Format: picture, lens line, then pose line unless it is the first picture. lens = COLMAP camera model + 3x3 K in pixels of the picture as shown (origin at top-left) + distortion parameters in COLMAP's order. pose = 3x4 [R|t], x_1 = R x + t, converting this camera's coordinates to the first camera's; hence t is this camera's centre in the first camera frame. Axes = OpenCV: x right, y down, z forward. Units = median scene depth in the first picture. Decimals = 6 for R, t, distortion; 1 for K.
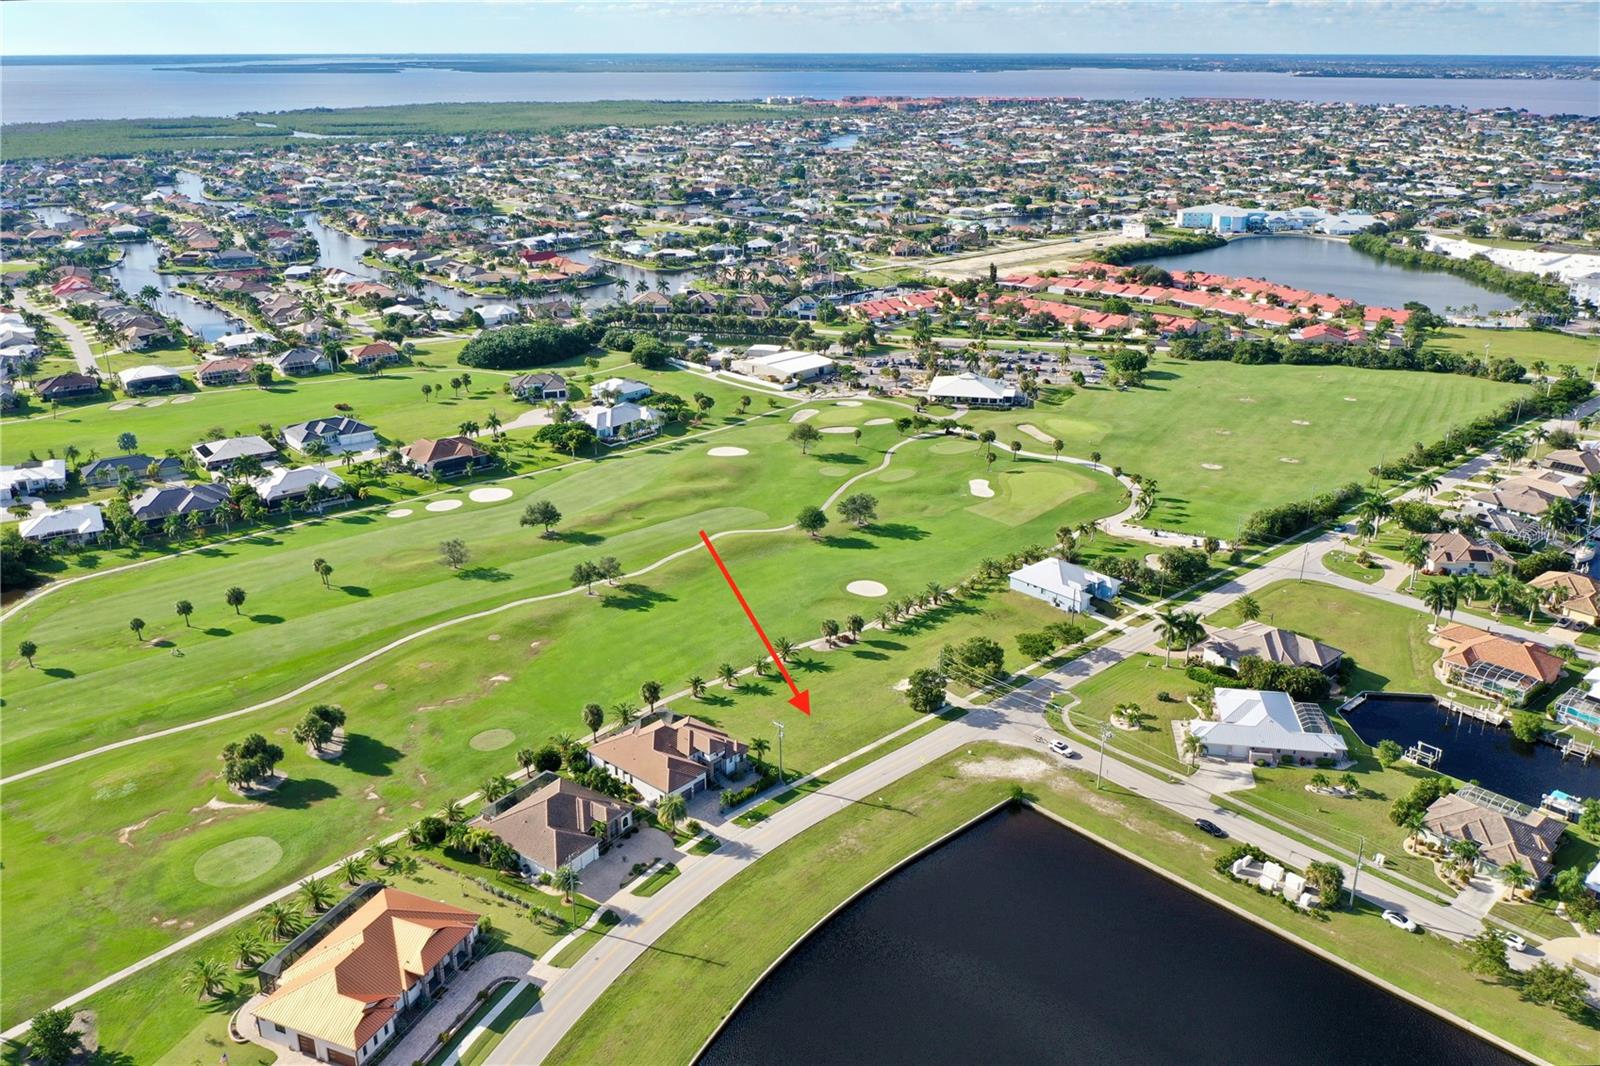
lens RADIAL K [[1282.7, 0, 798.9], [0, 1282.7, 550.0], [0, 0, 1]] dist [-0.006597, 0.002049]
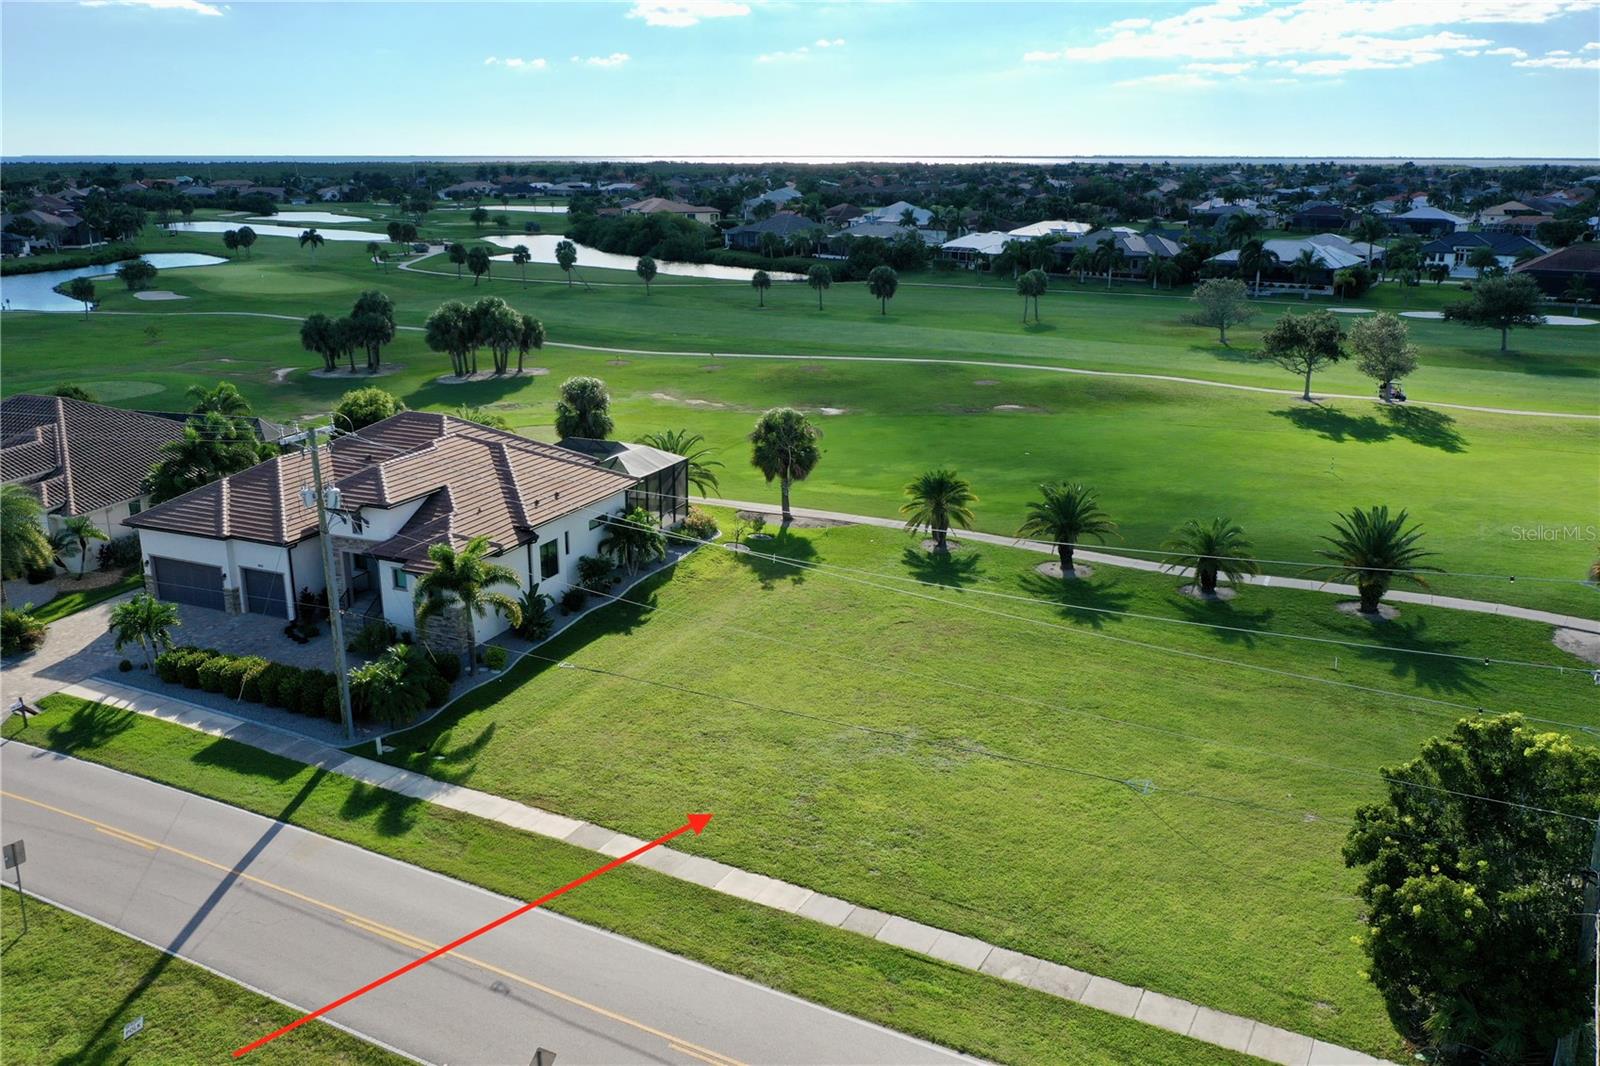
lens RADIAL K [[1288.4, 0, 796.4], [0, 1288.4, 538.1], [0, 0, 1]] dist [-0.000200, 0.001008]
pose [[0.315929, 0.271808, -0.909016, 0.153250], [-0.347345, 0.924708, 0.155780, 0.066132], [0.882916, 0.266527, 0.386553, 0.725686]]
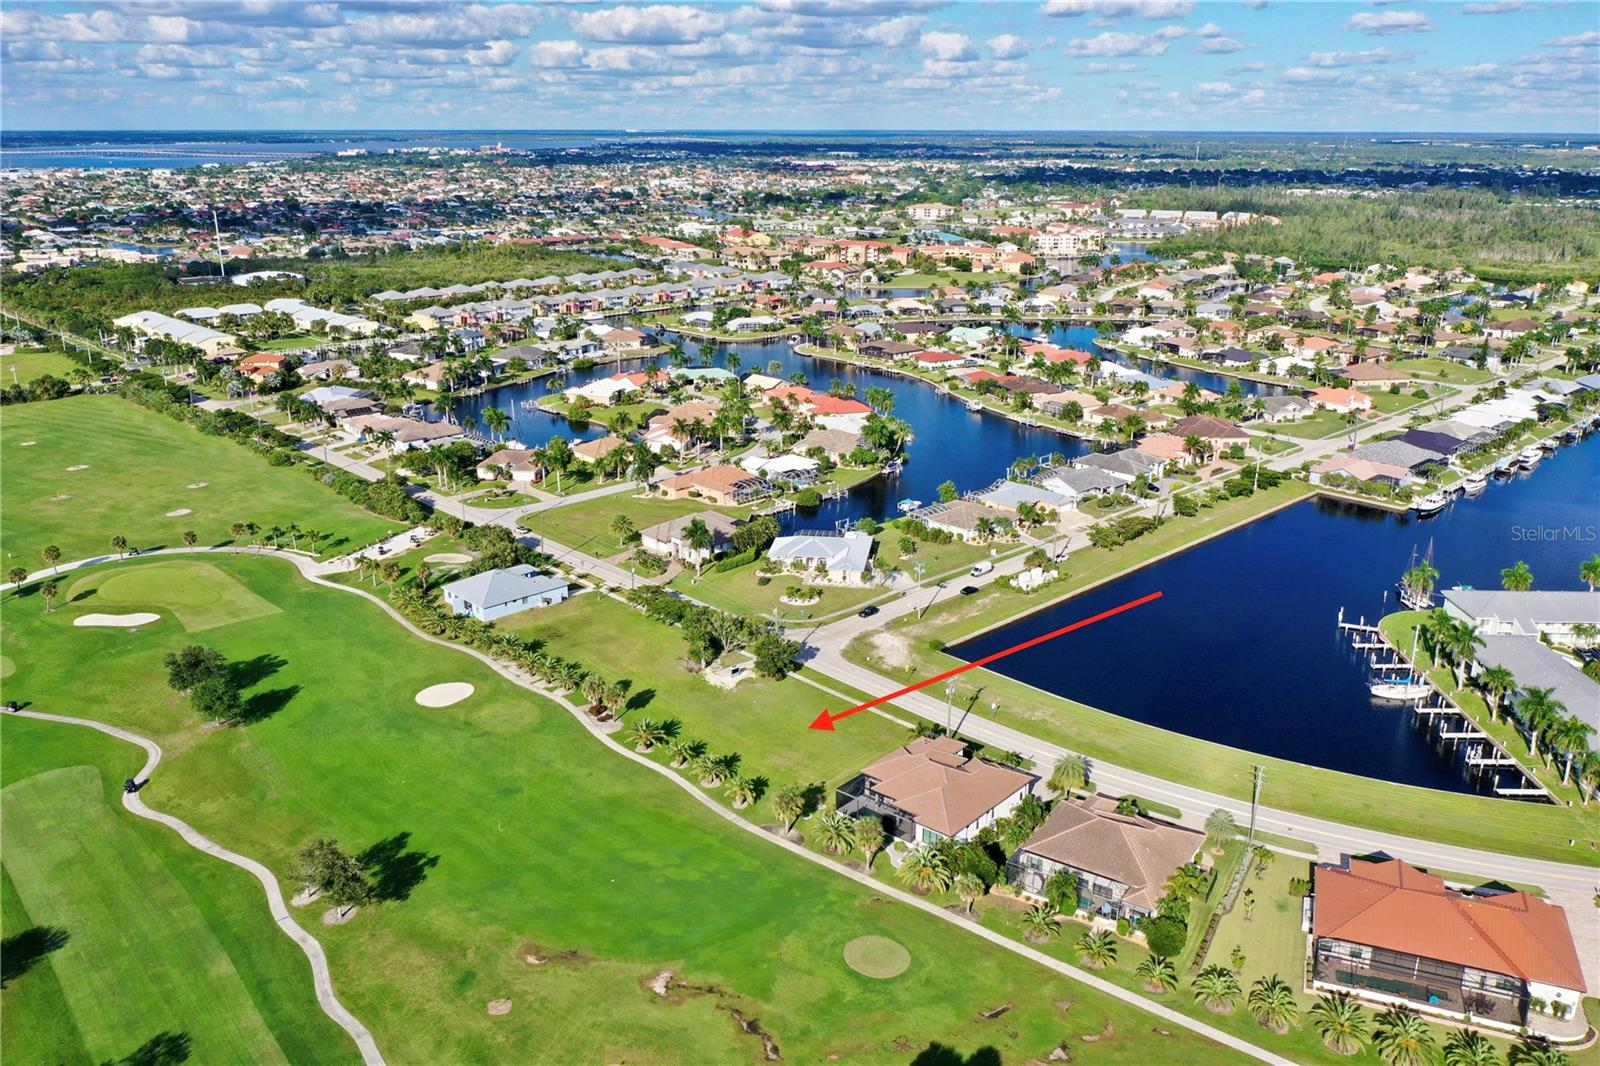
lens RADIAL K [[1262.1, 0, 800.0], [0, 1262.1, 533.0], [0, 0, 1]] dist [-0.005418, -0.000340]
pose [[-0.015402, -0.308345, 0.951150, -0.618331], [0.364236, 0.884171, 0.292530, -0.192020], [-0.931179, 0.350948, 0.098692, 0.712770]]
